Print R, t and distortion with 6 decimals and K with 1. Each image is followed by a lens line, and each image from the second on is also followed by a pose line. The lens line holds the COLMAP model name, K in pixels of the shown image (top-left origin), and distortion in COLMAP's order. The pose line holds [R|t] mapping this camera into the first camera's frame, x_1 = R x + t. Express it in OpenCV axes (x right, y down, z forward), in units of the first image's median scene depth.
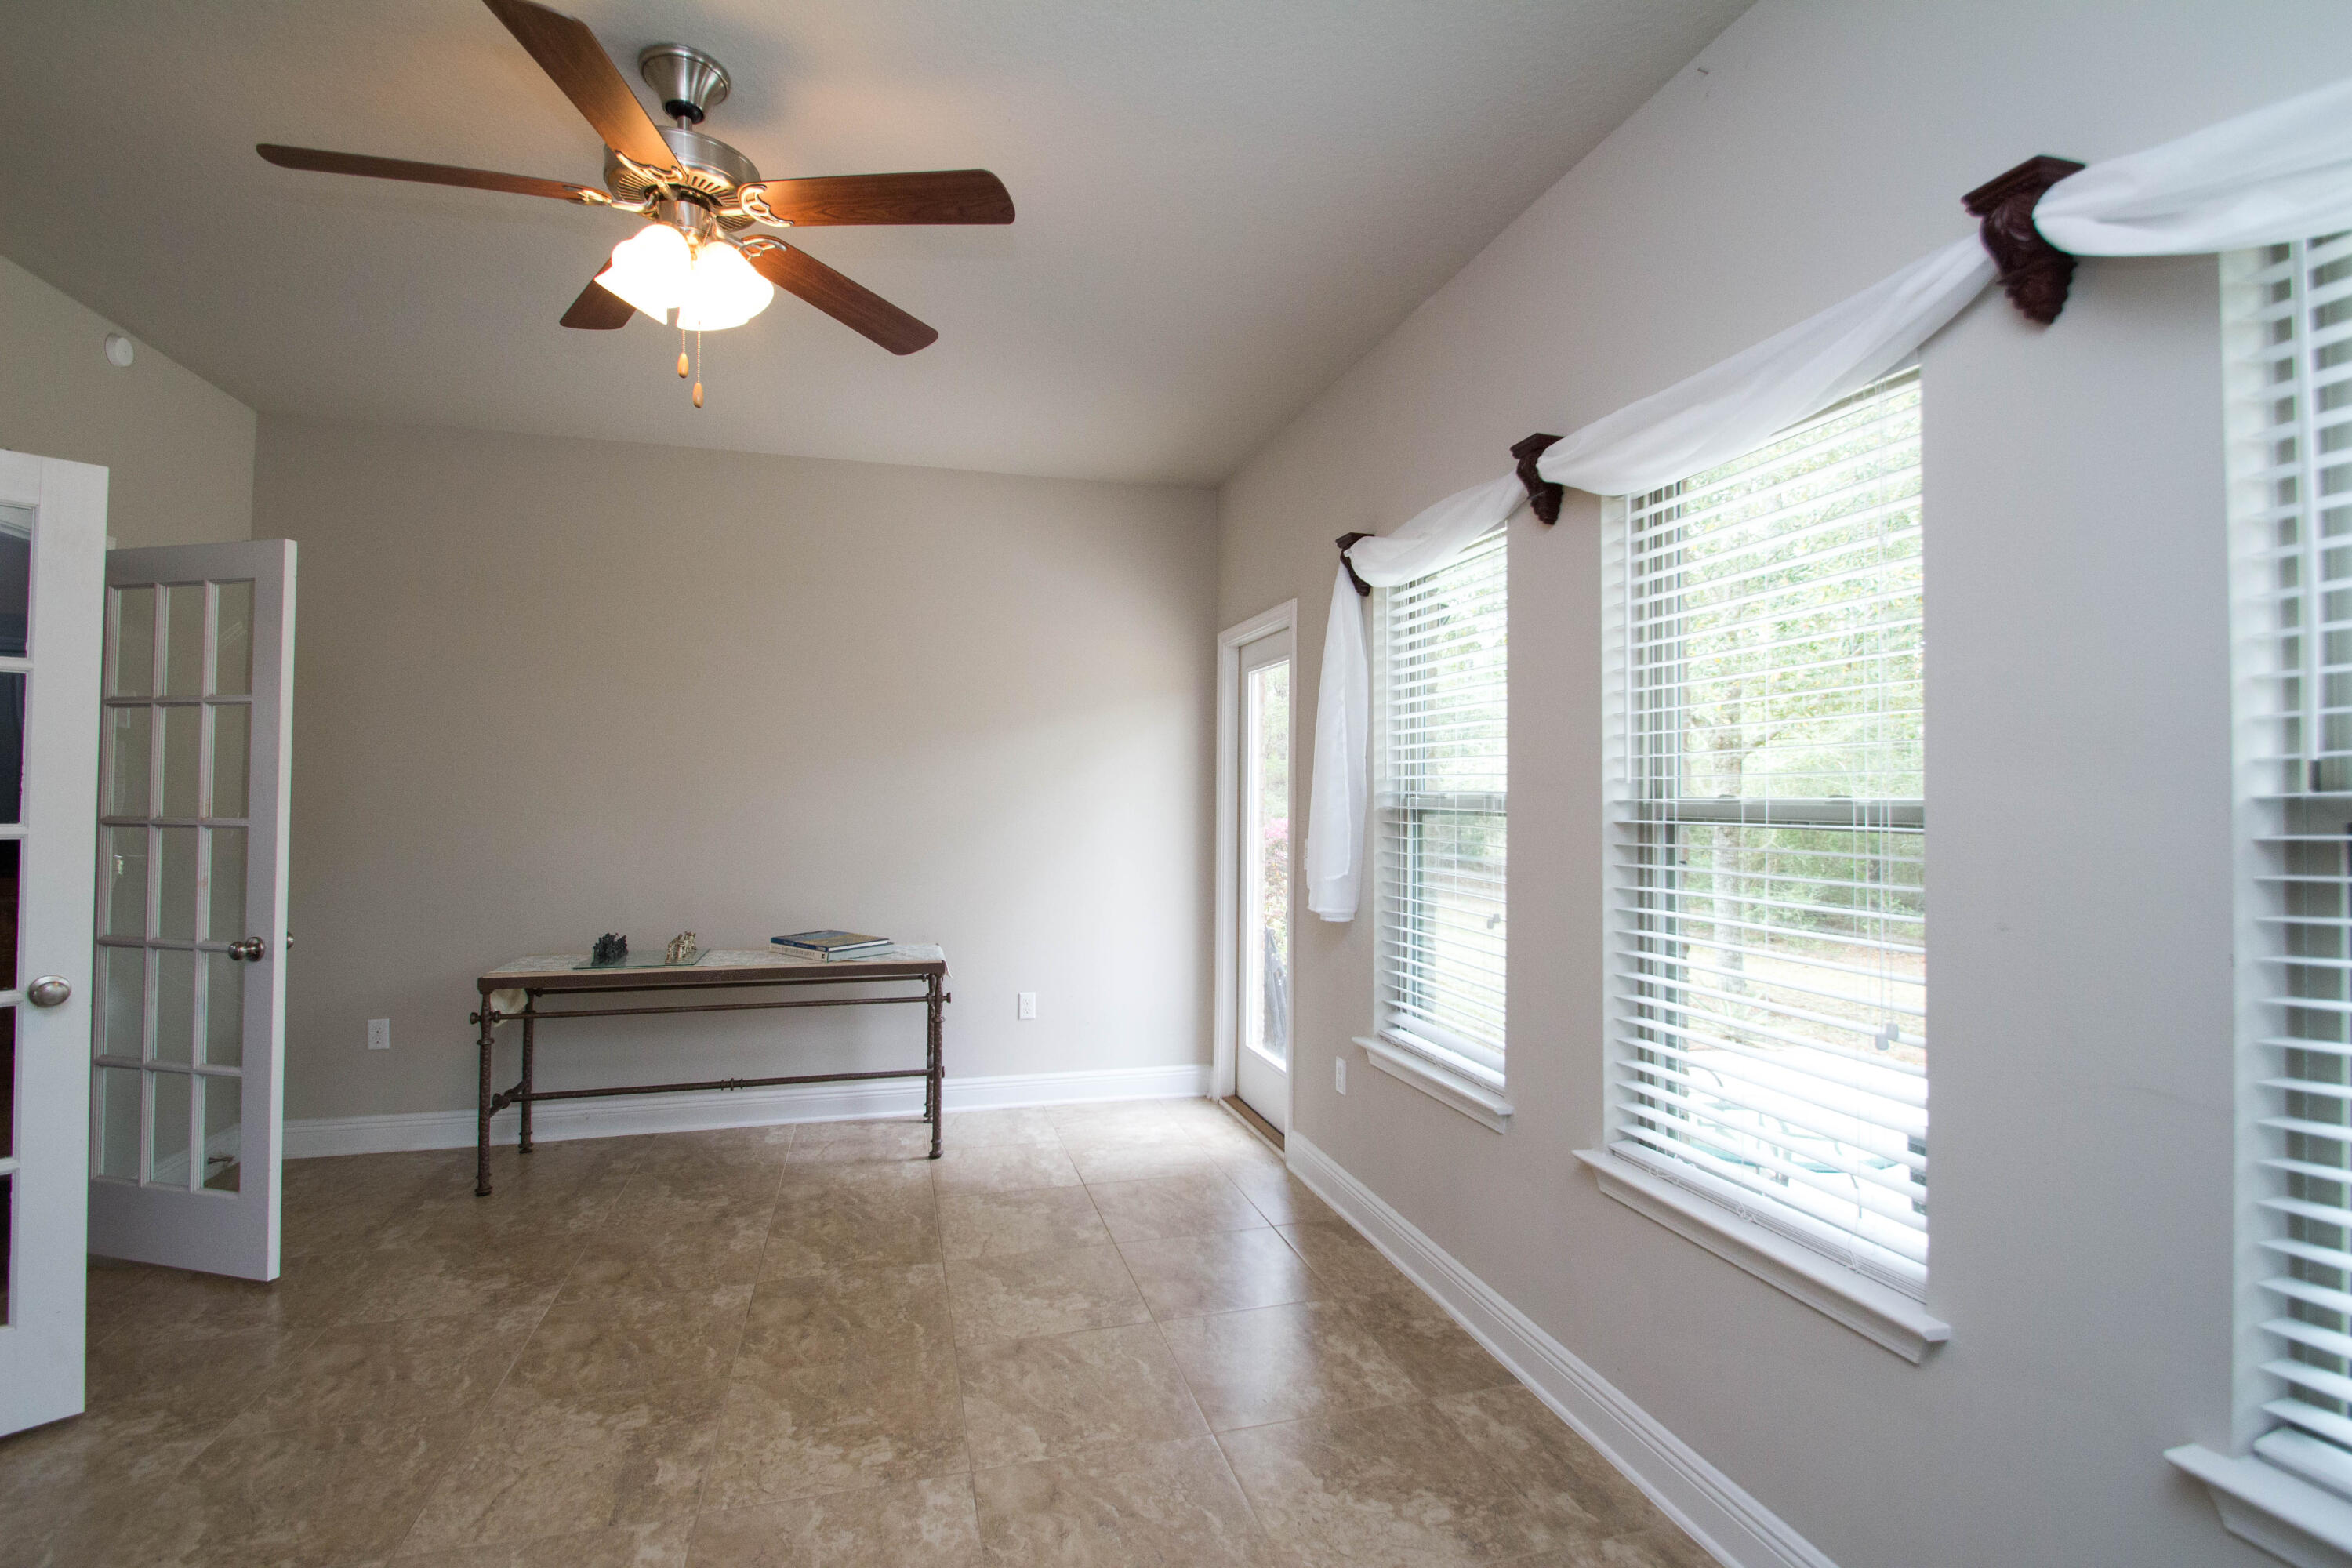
lens RADIAL K [[1092.2, 0, 1175.1], [0, 1092.2, 778.7], [0, 0, 1]] dist [0.003272, -0.009455]
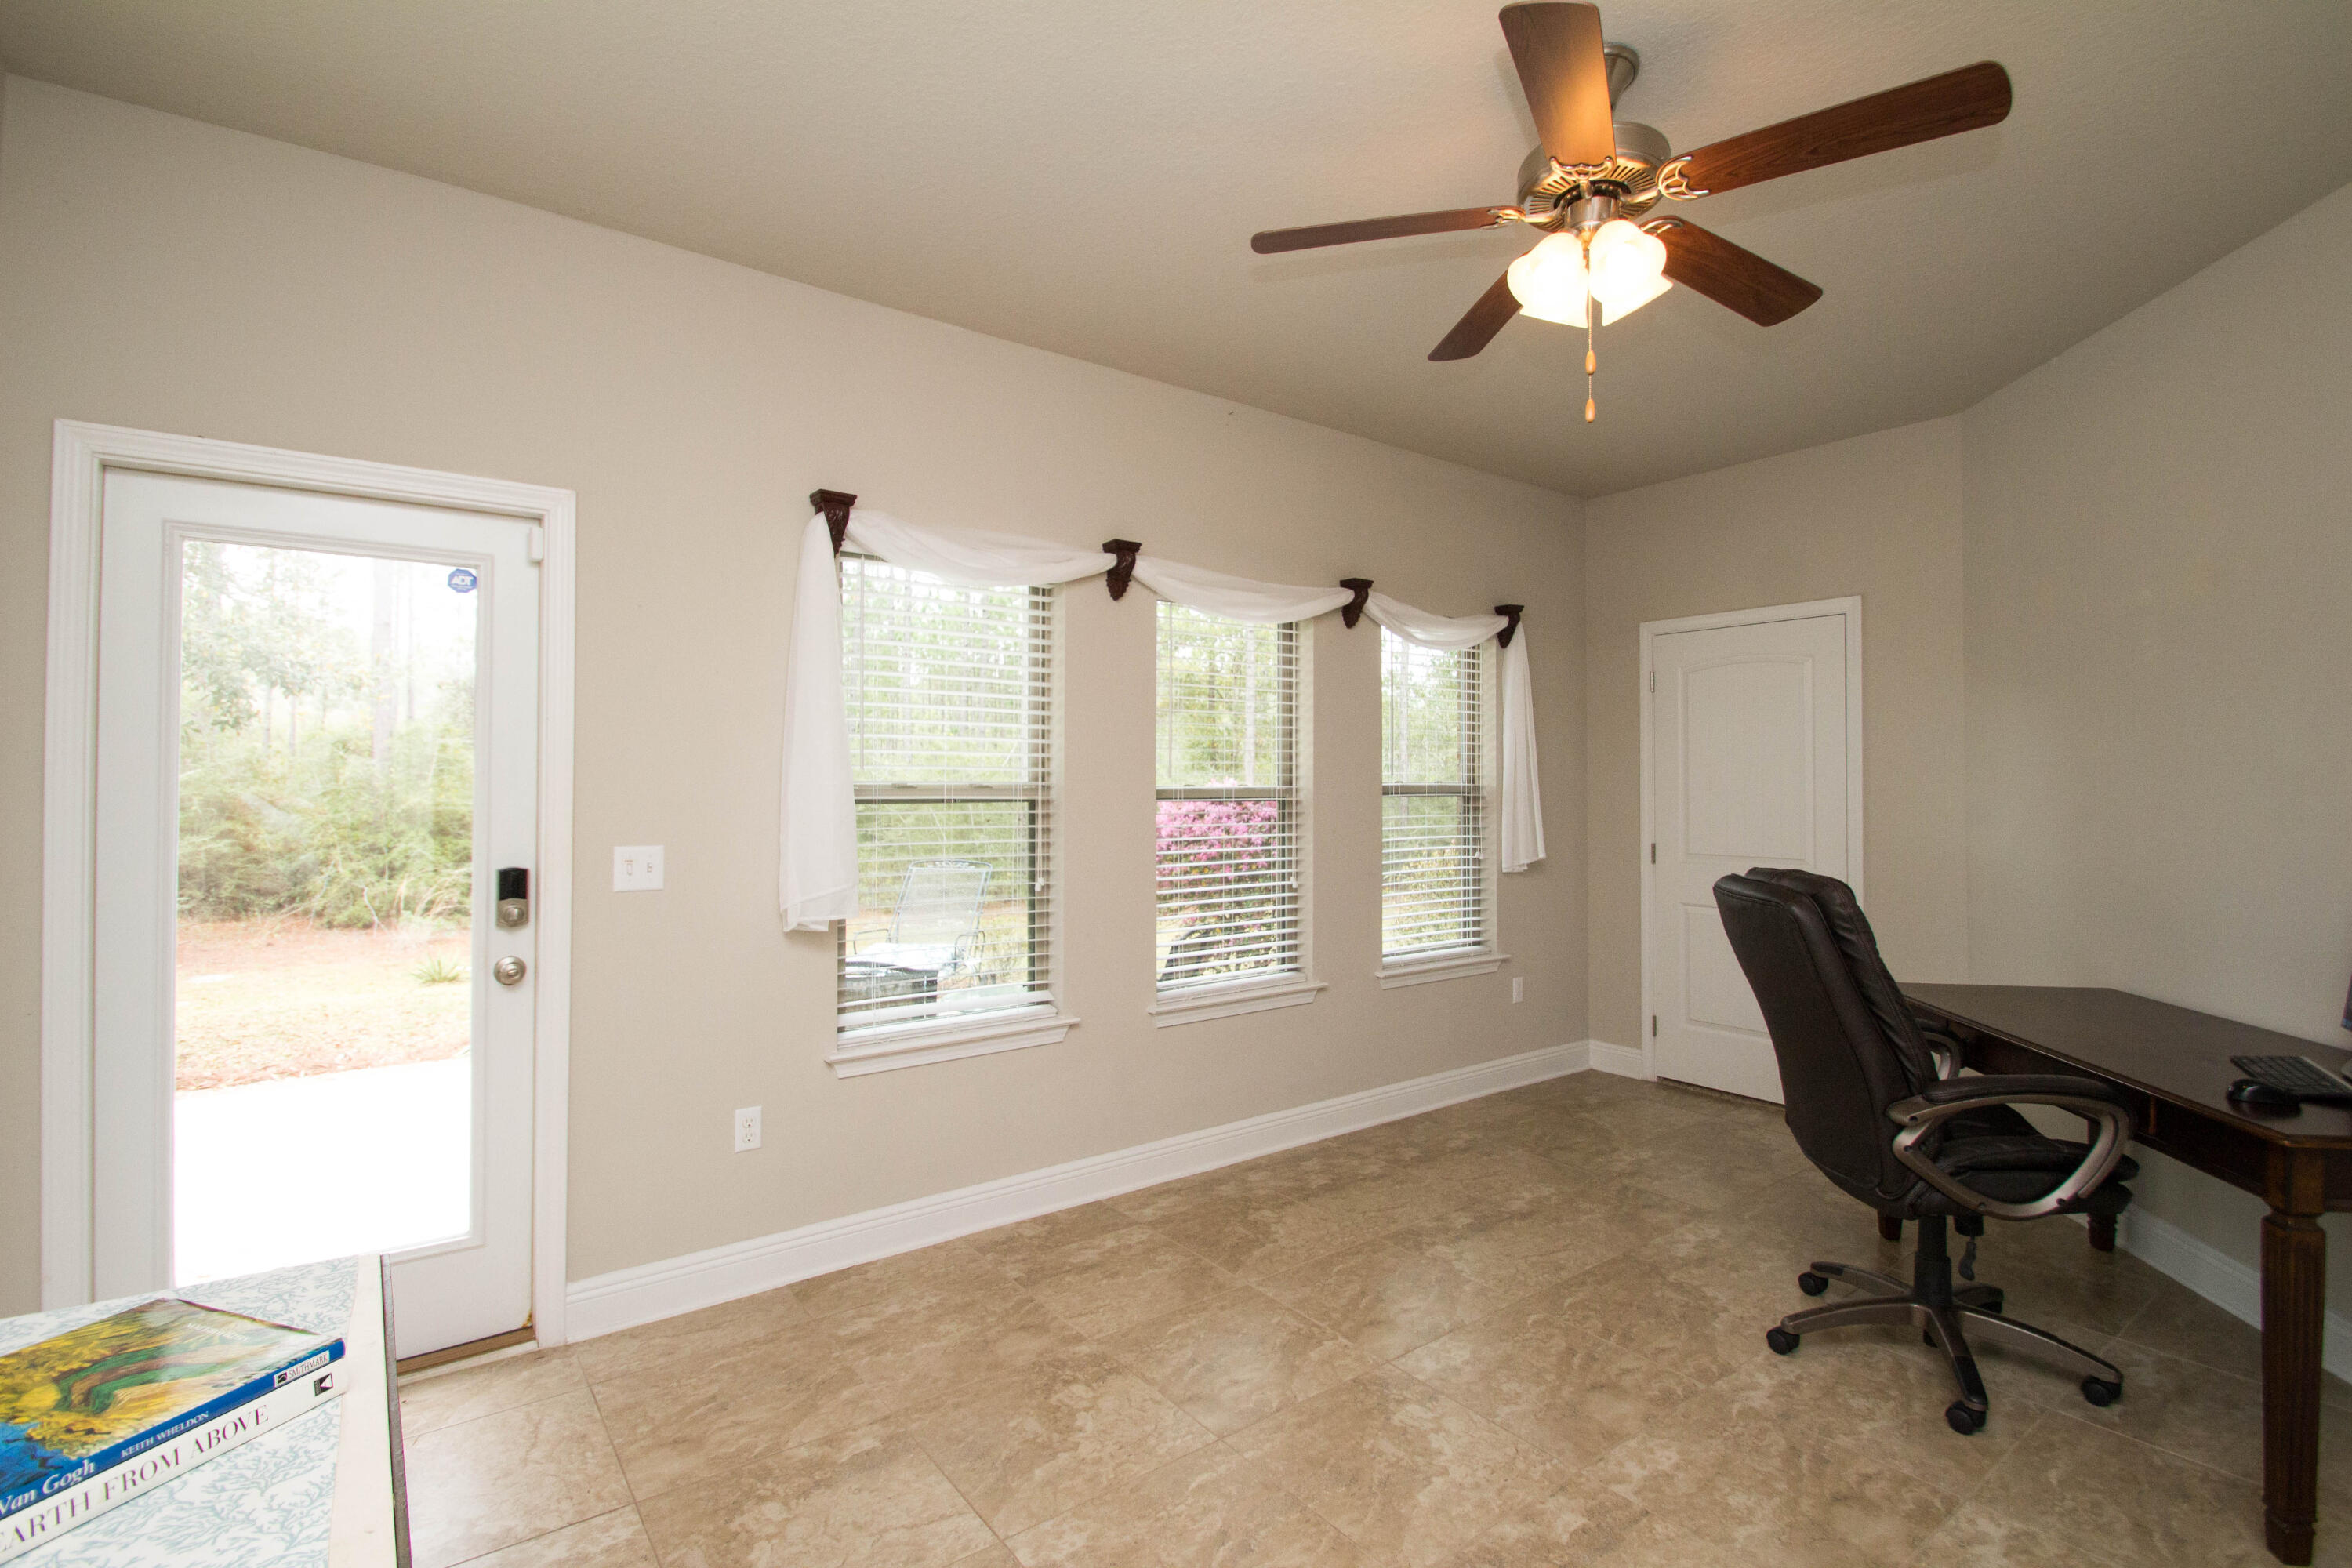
lens RADIAL K [[1092.2, 0, 1176.0], [0, 1092.2, 778.1], [0, 0, 1]] dist [0.003272, -0.009455]
pose [[-0.358443, -0.003050, 0.933546, -1.192955], [-0.010311, 0.999947, -0.000693, 0.004982], [-0.933495, -0.009874, -0.358456, 1.625430]]
